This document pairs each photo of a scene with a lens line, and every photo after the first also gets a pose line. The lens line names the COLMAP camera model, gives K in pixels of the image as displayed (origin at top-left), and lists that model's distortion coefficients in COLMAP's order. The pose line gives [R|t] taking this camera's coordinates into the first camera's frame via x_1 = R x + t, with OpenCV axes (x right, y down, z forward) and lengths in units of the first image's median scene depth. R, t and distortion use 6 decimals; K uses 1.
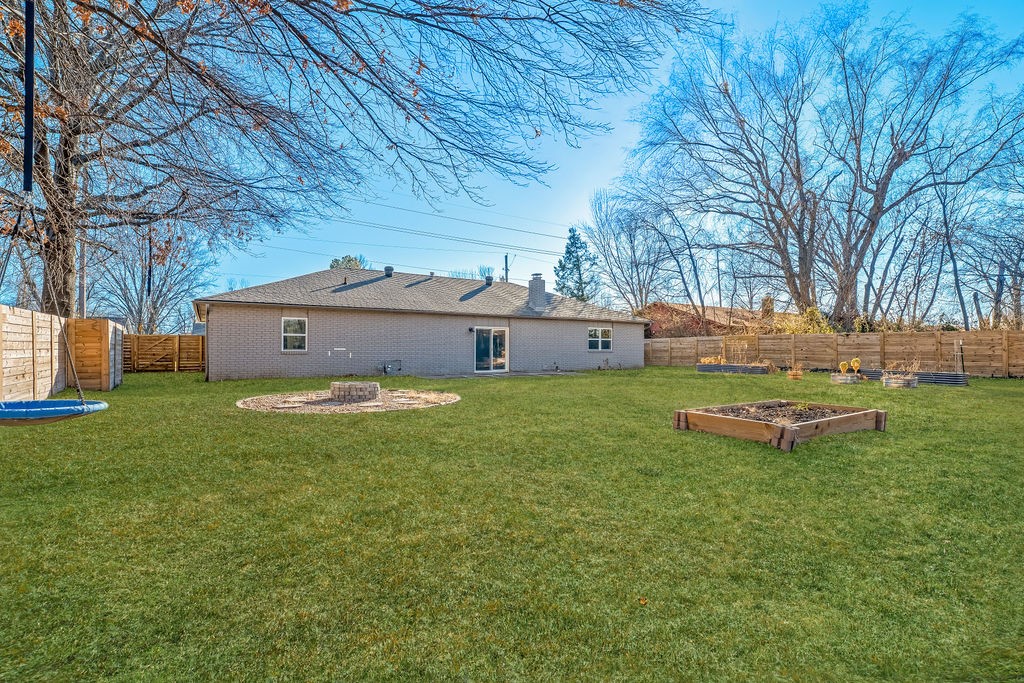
lens RADIAL K [[473.0, 0, 512.0], [0, 473.0, 355.8], [0, 0, 1]] dist [-0.000865, -0.000035]
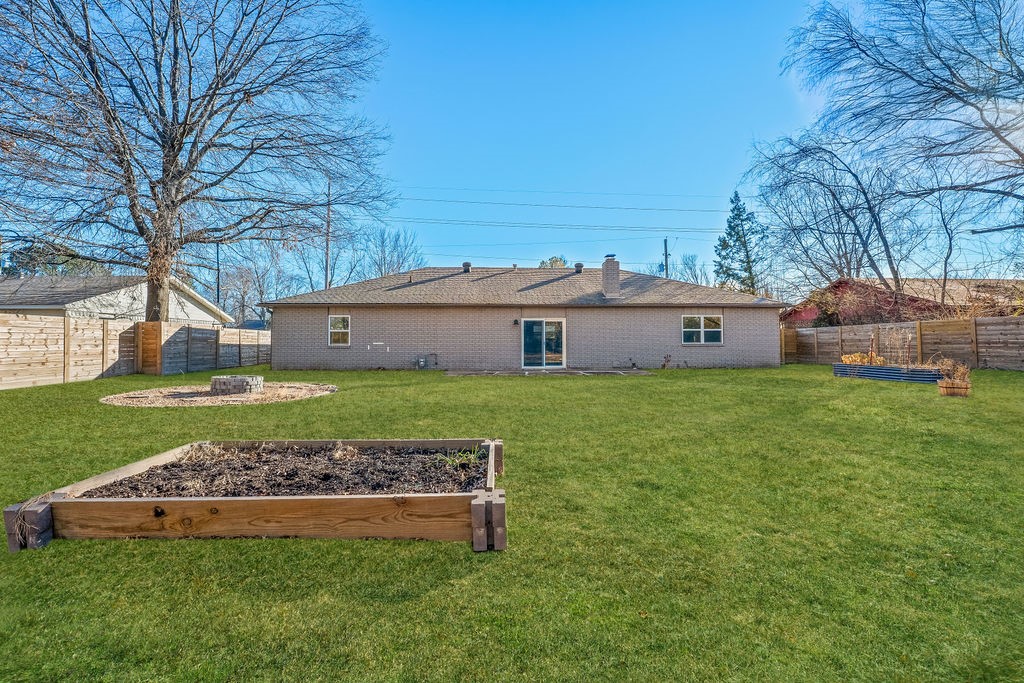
lens RADIAL K [[444.6, 0, 512.0], [0, 444.6, 341.5], [0, 0, 1]] dist [-0.035448, 0.000084]
pose [[0.859394, -0.004921, -0.511290, 0.291575], [-0.003337, 0.999878, -0.015231, -0.003151], [0.511303, 0.014795, 0.859273, 0.209858]]
